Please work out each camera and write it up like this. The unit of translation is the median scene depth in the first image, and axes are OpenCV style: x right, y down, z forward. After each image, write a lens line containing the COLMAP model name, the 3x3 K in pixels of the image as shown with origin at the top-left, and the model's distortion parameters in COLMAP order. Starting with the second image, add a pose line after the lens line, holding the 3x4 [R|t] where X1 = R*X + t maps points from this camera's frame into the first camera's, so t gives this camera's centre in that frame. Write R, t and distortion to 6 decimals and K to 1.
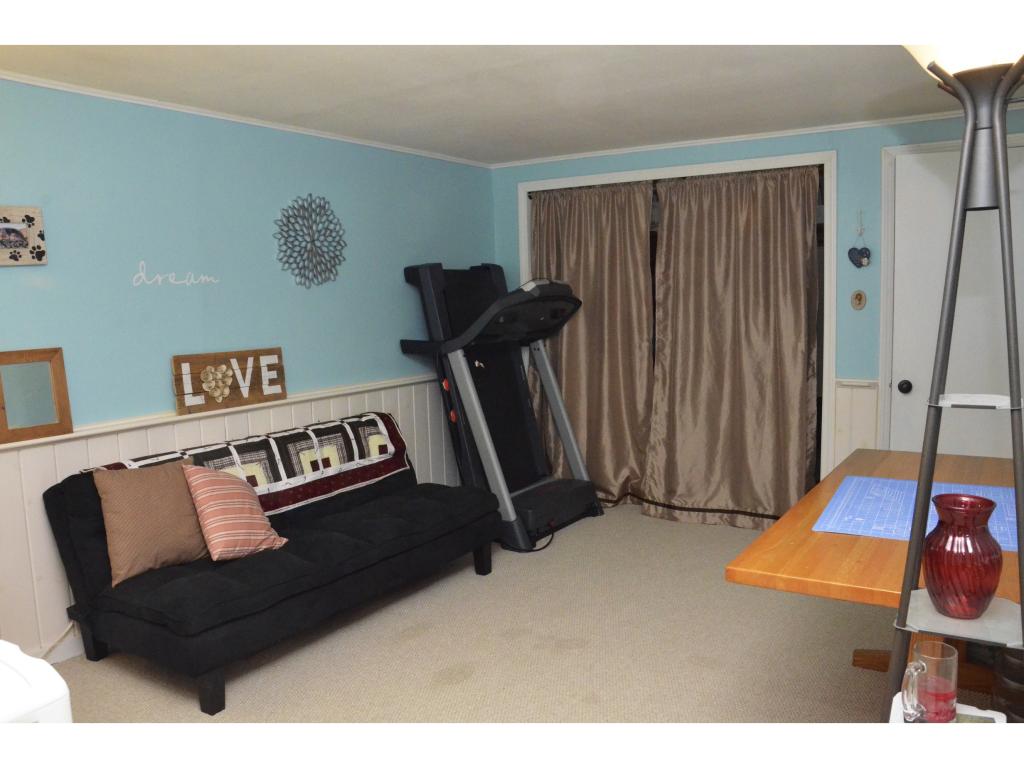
lens RADIAL K [[889.9, 0, 512.0], [0, 889.9, 384.0], [0, 0, 1]] dist [-0.097282, 0.206978]
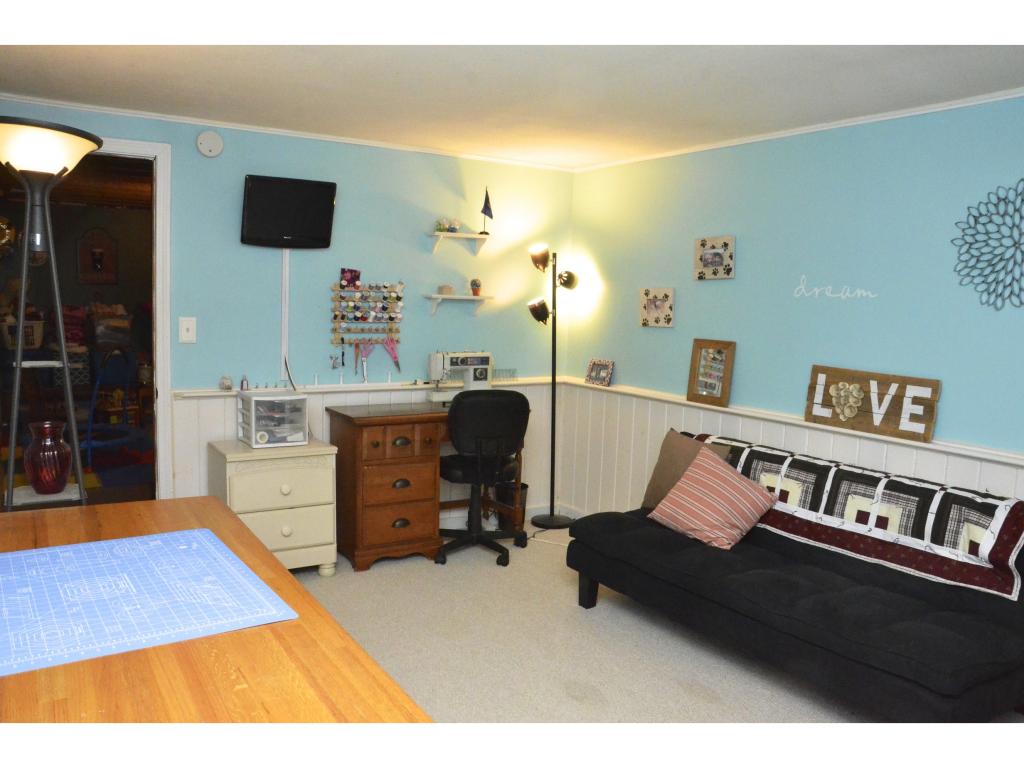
lens RADIAL K [[889.9, 0, 512.0], [0, 889.9, 384.0], [0, 0, 1]] dist [-0.097282, 0.206978]
pose [[-0.426298, 0.104812, -0.898490, 0.655488], [-0.120332, 0.977866, 0.171165, -0.134077], [0.896543, 0.181084, -0.404251, 1.014513]]
